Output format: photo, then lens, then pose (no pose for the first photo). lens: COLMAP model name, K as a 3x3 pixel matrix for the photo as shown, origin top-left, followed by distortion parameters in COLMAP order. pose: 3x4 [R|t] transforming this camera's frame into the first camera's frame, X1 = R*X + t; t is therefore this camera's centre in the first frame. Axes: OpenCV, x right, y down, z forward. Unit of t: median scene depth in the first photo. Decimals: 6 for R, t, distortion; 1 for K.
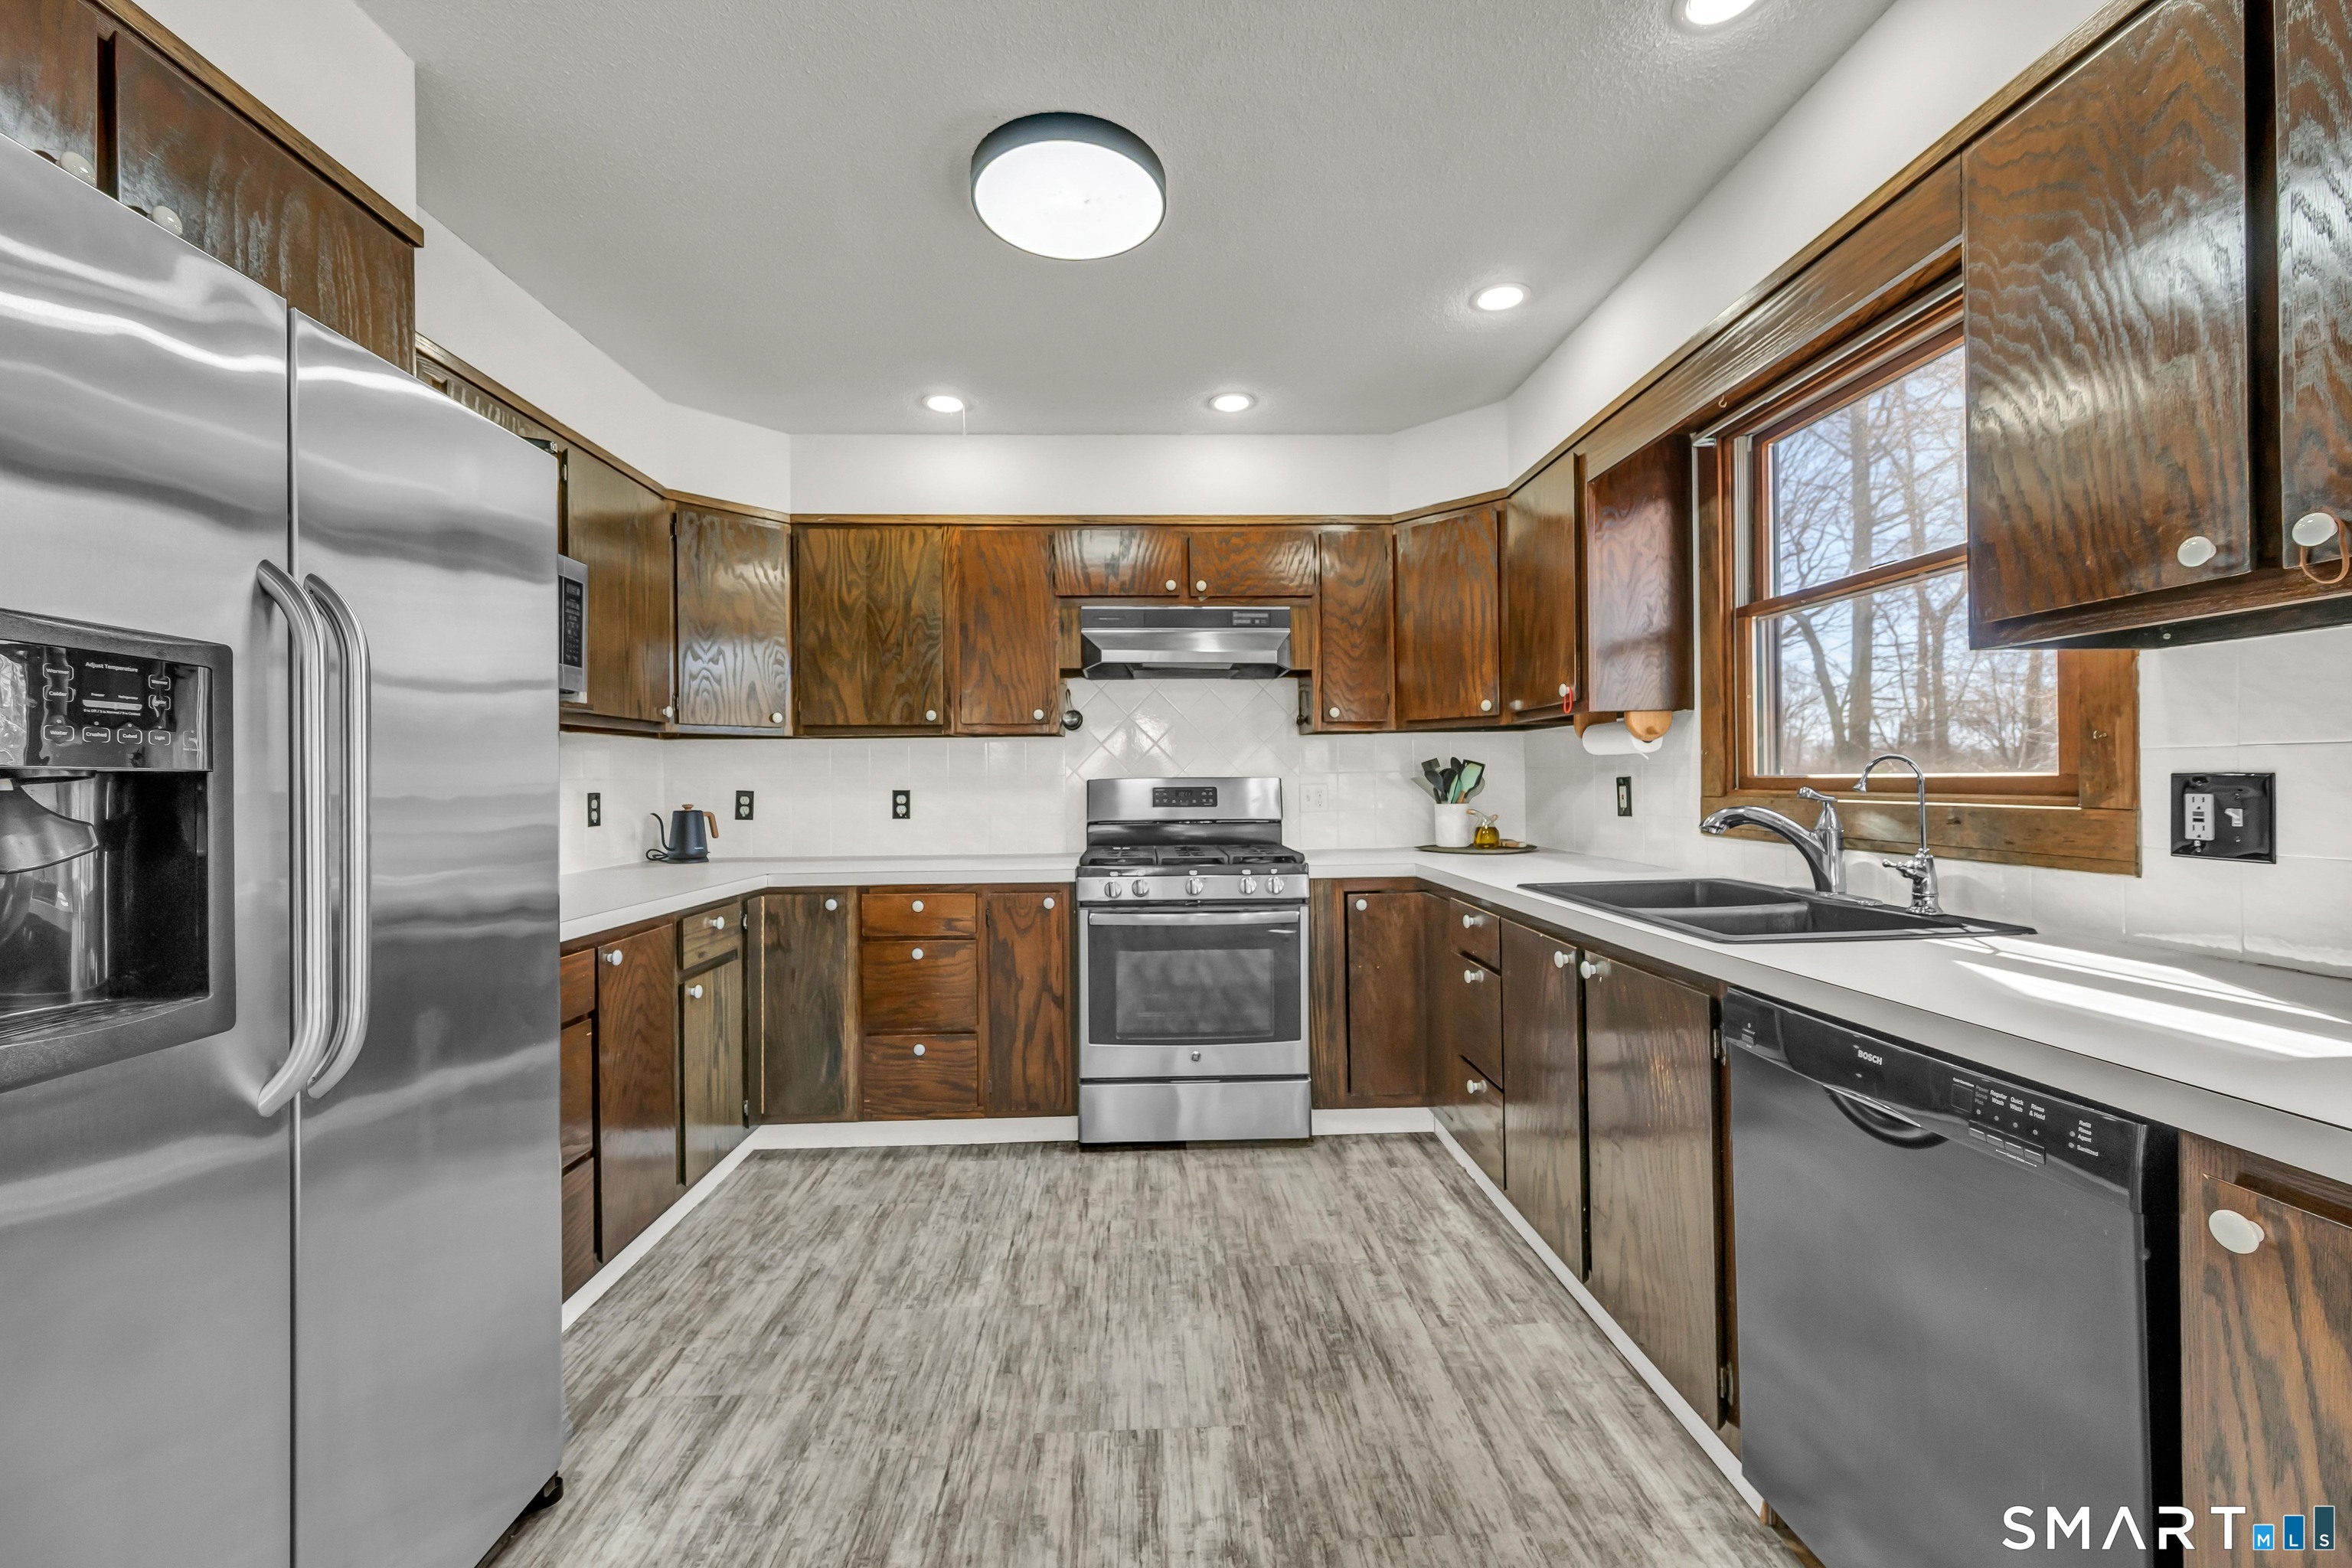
lens RADIAL K [[920.9, 0, 1173.4], [0, 920.9, 784.8], [0, 0, 1]] dist [-0.001178, -0.000241]
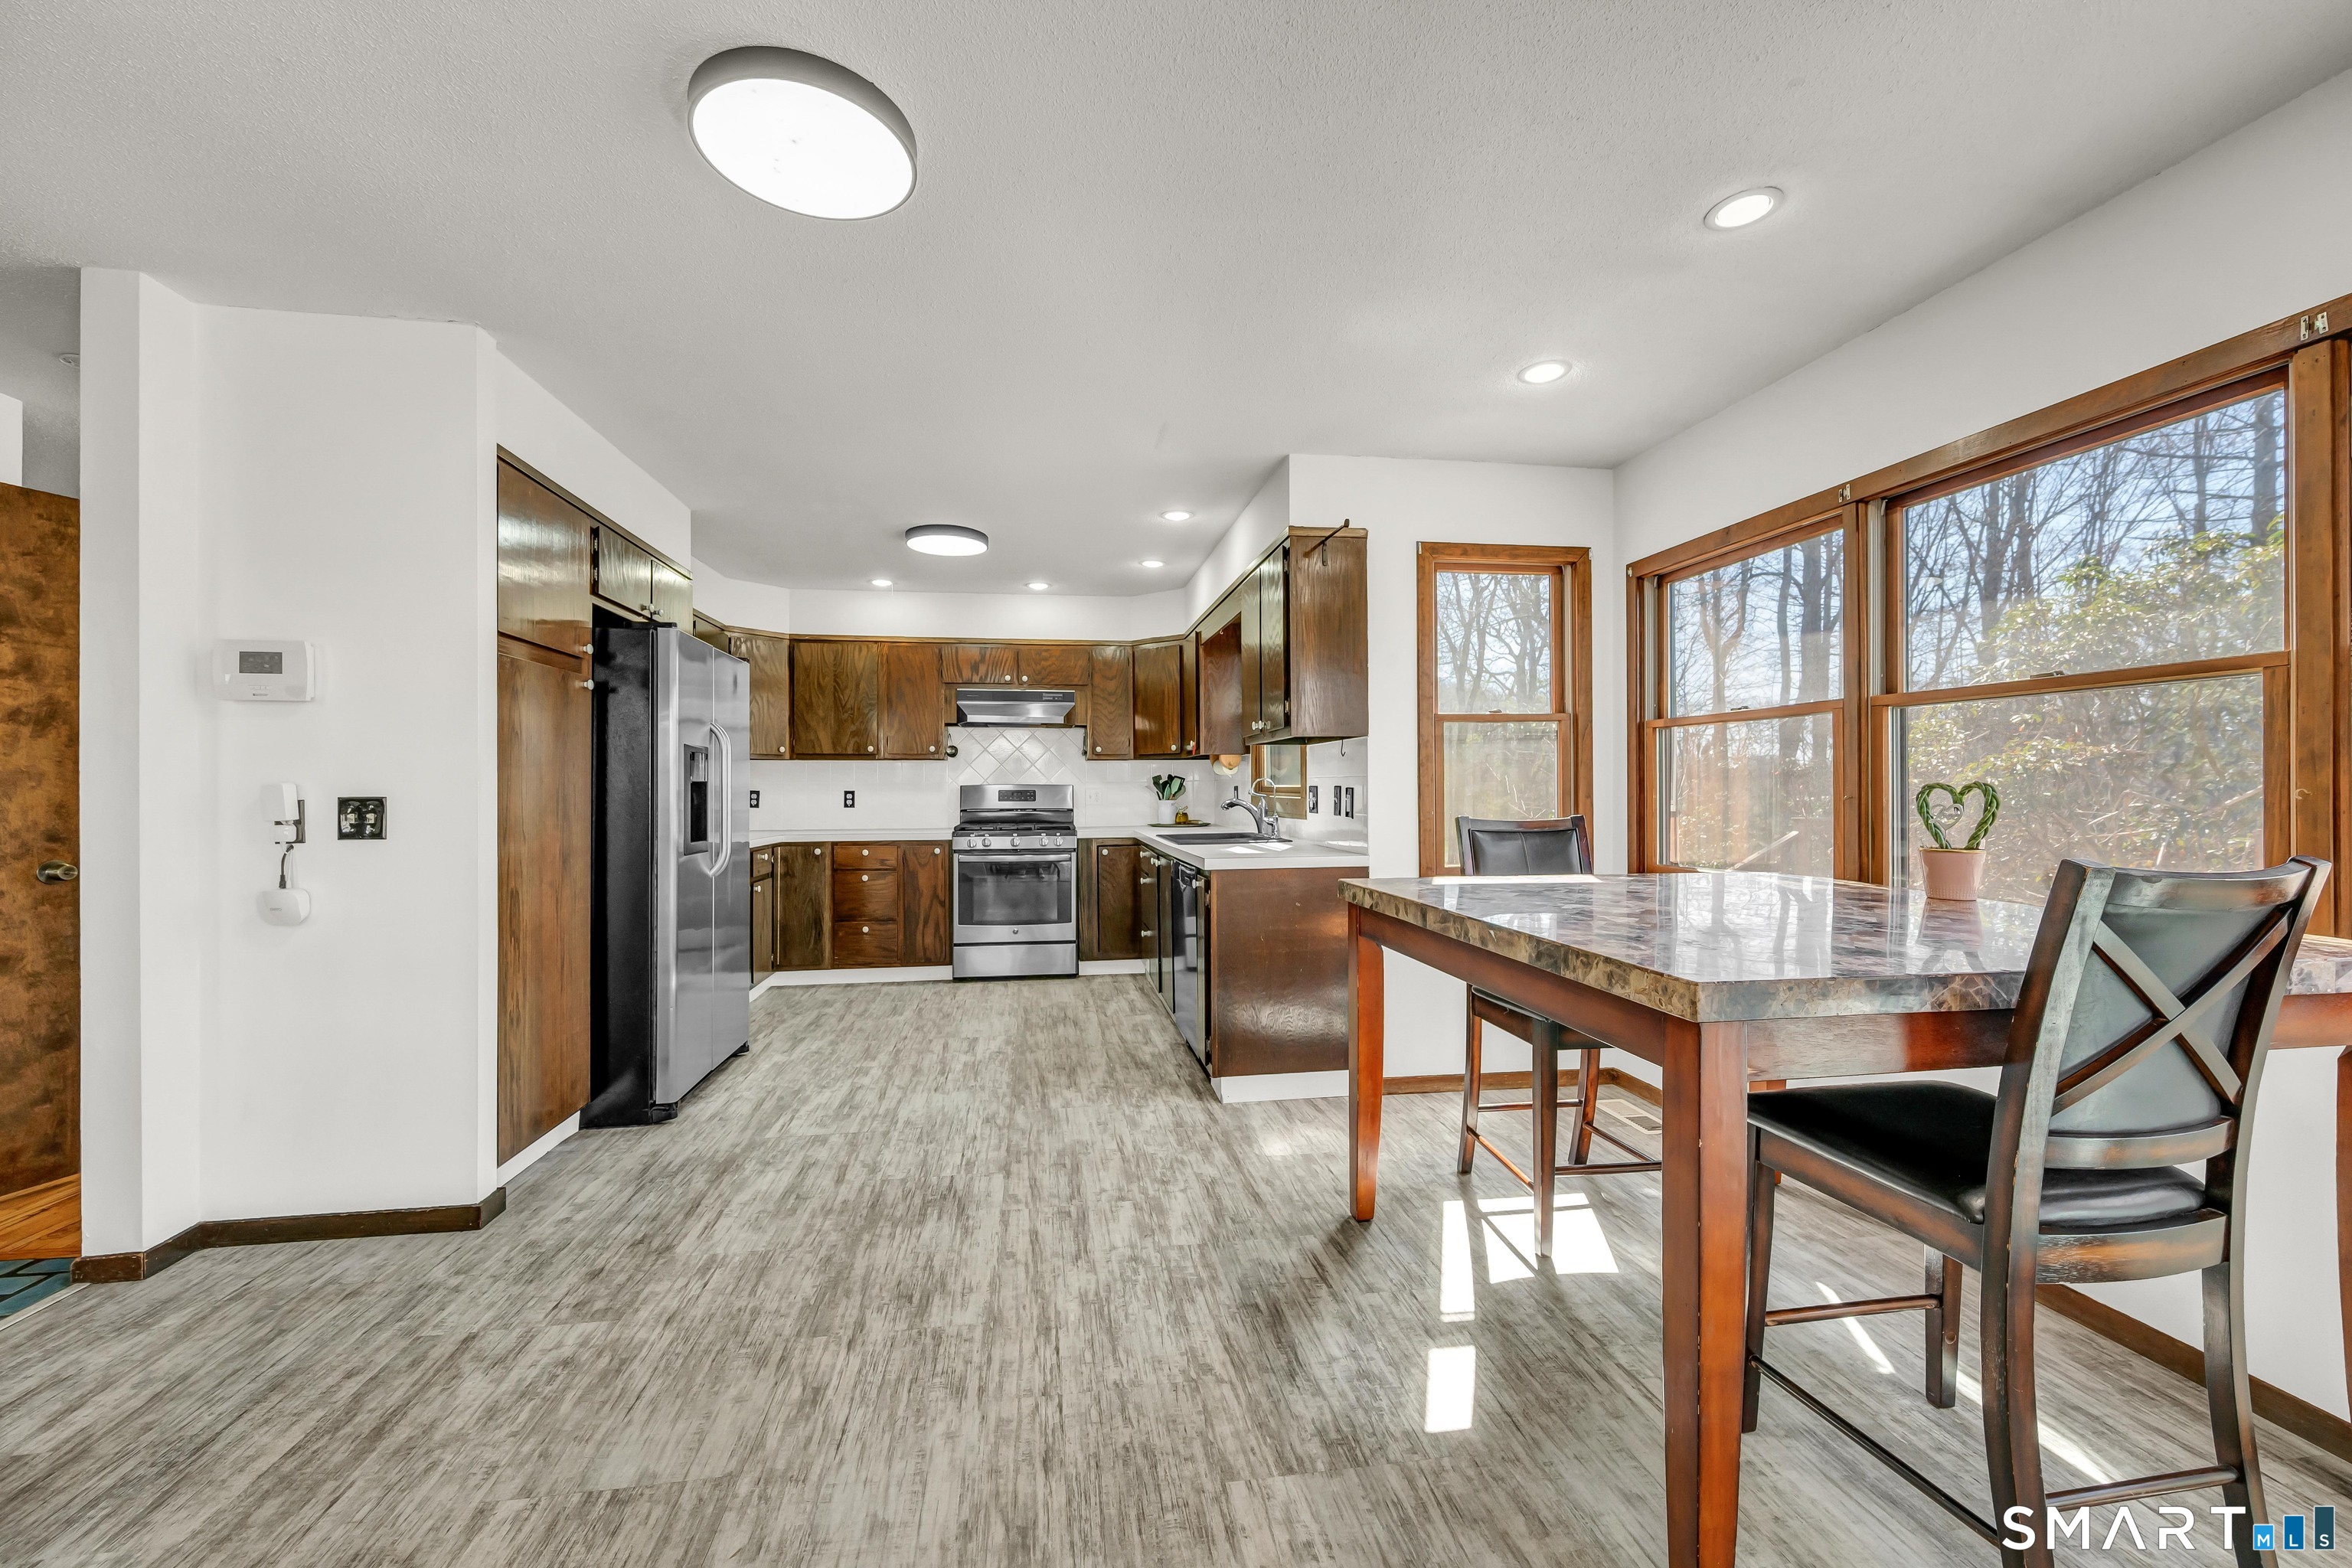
lens RADIAL K [[936.6, 0, 1180.1], [0, 936.6, 786.0], [0, 0, 1]] dist [-0.003249, 0.000374]
pose [[0.993395, 0.006429, 0.114566, 0.137736], [-0.005778, 0.999965, -0.006014, 0.004773], [-0.114600, 0.005312, 0.993397, -0.956575]]
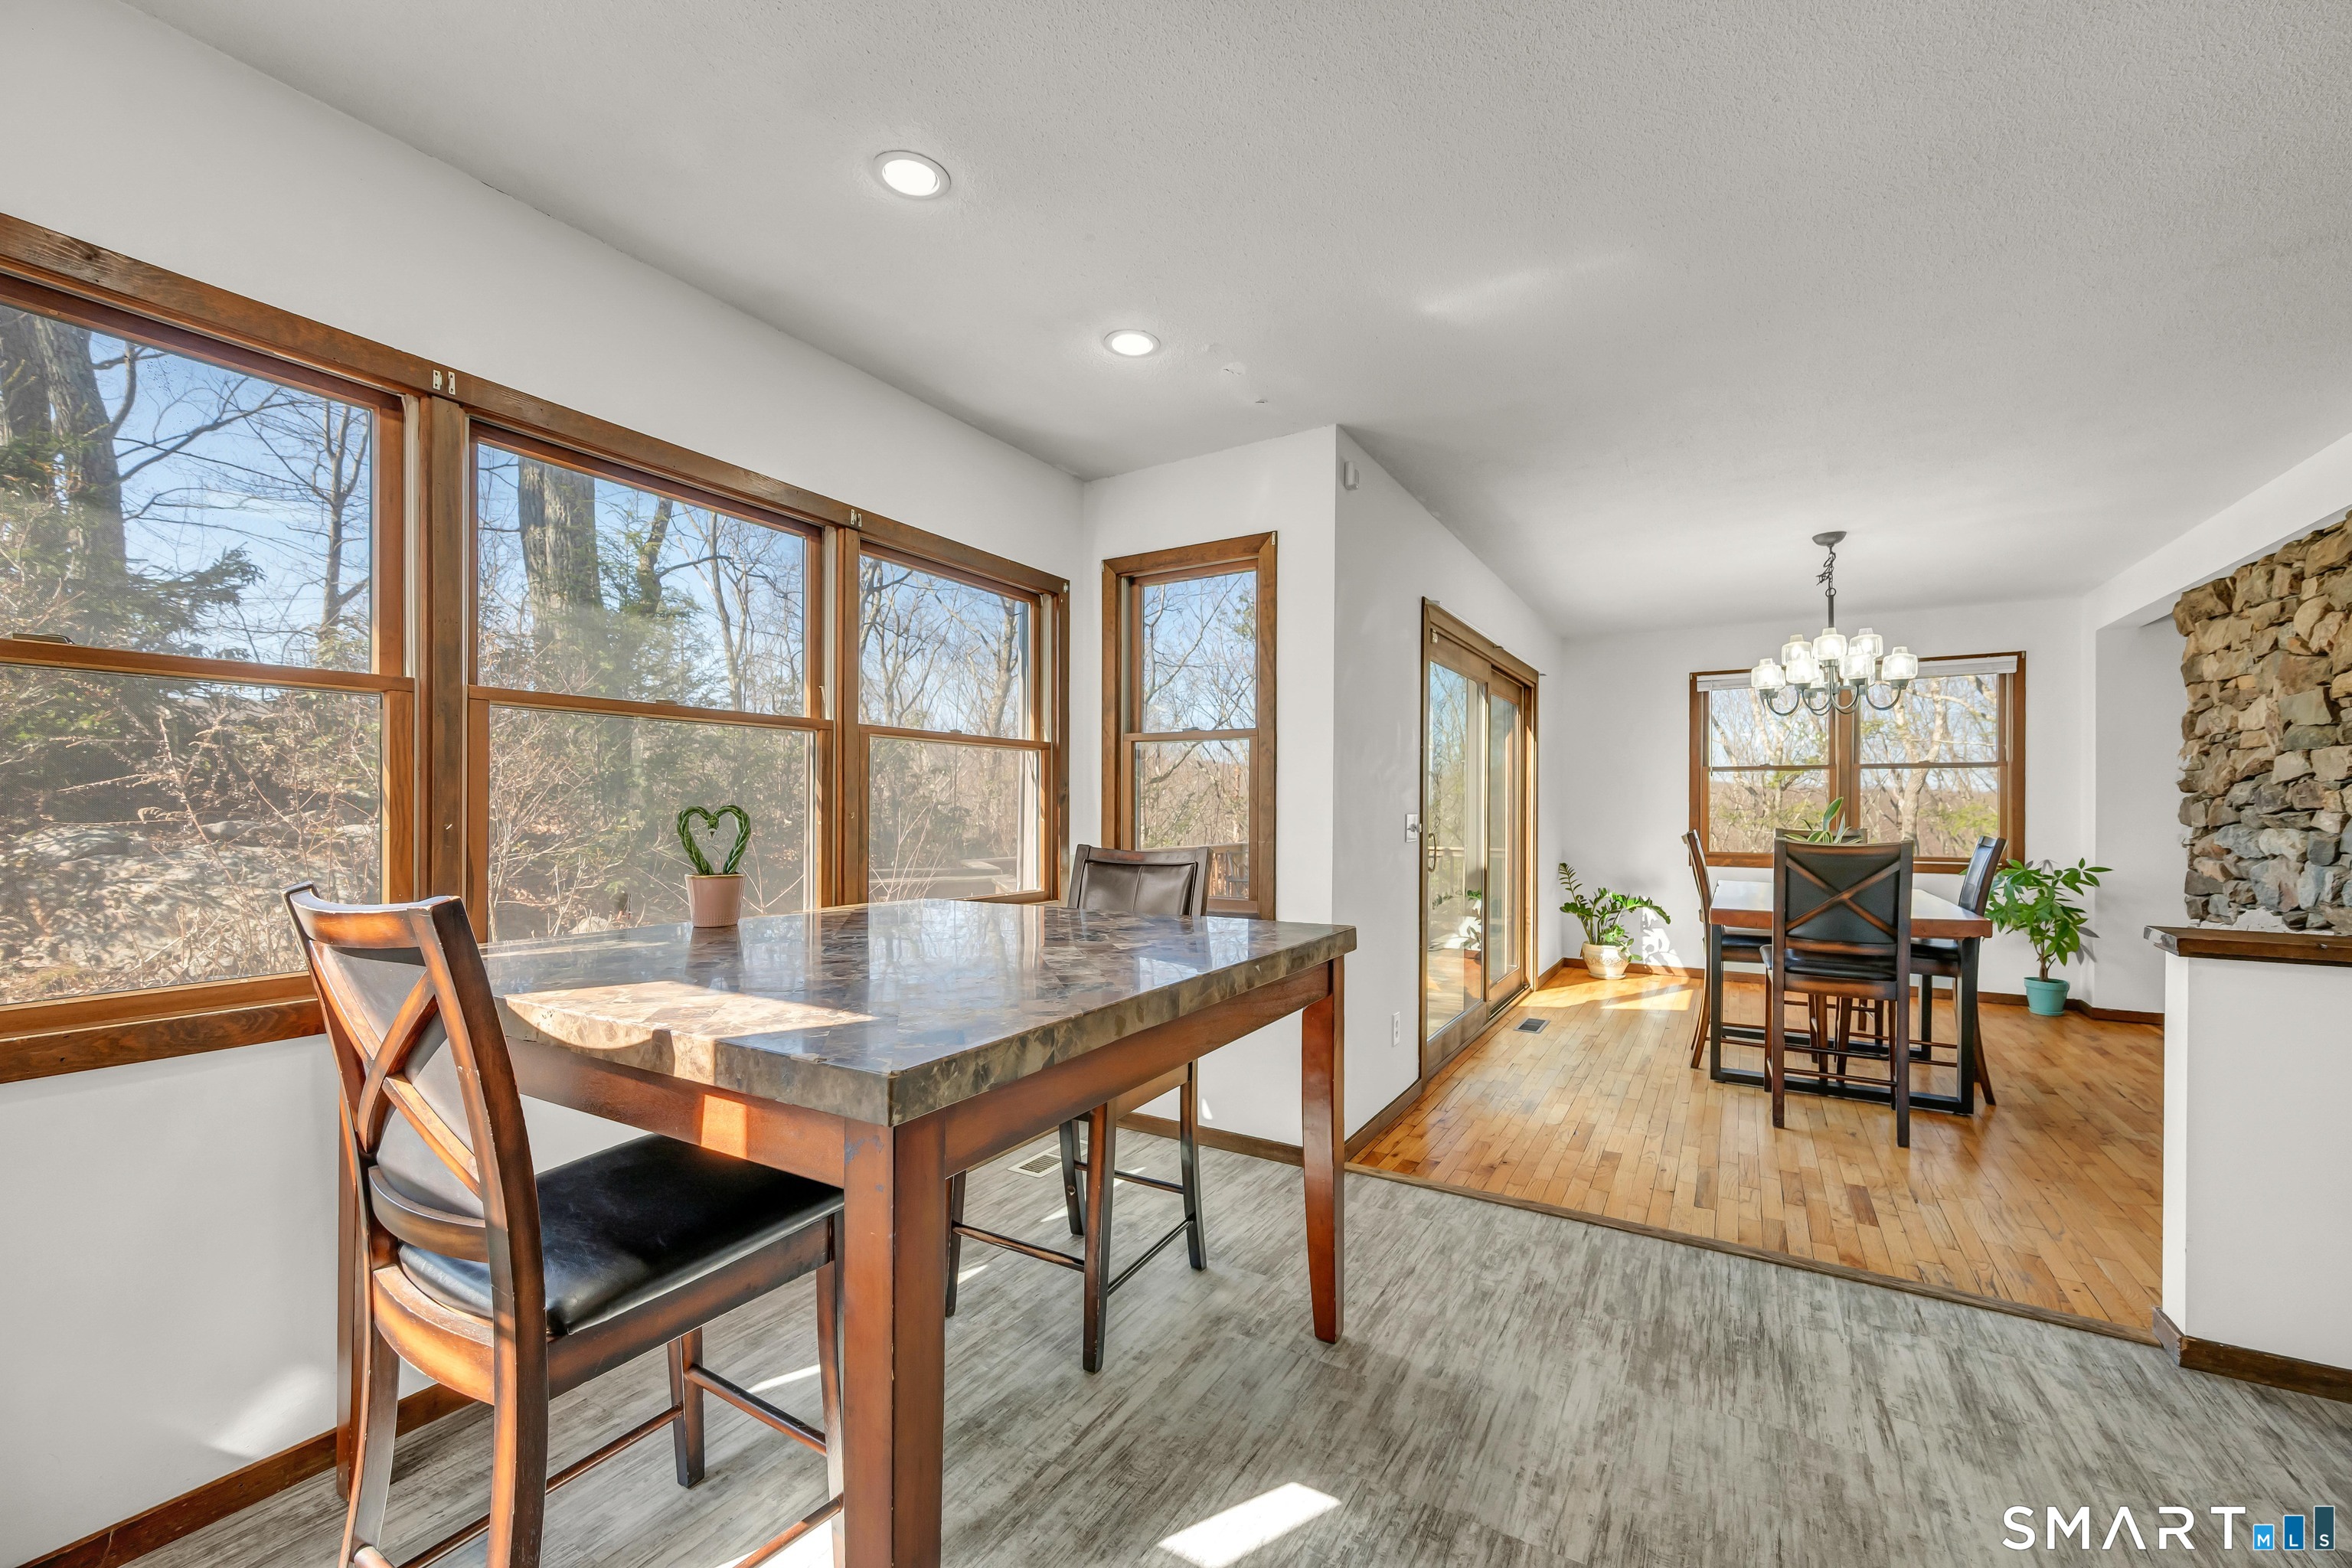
lens RADIAL K [[929.0, 0, 1186.0], [0, 929.0, 806.0], [0, 0, 1]] dist [-0.000737, -0.000142]
pose [[-0.836882, 0.004481, 0.547364, 0.133873], [0.004264, 0.999990, -0.001667, -0.002909], [-0.547366, 0.000939, -0.836893, 0.104122]]
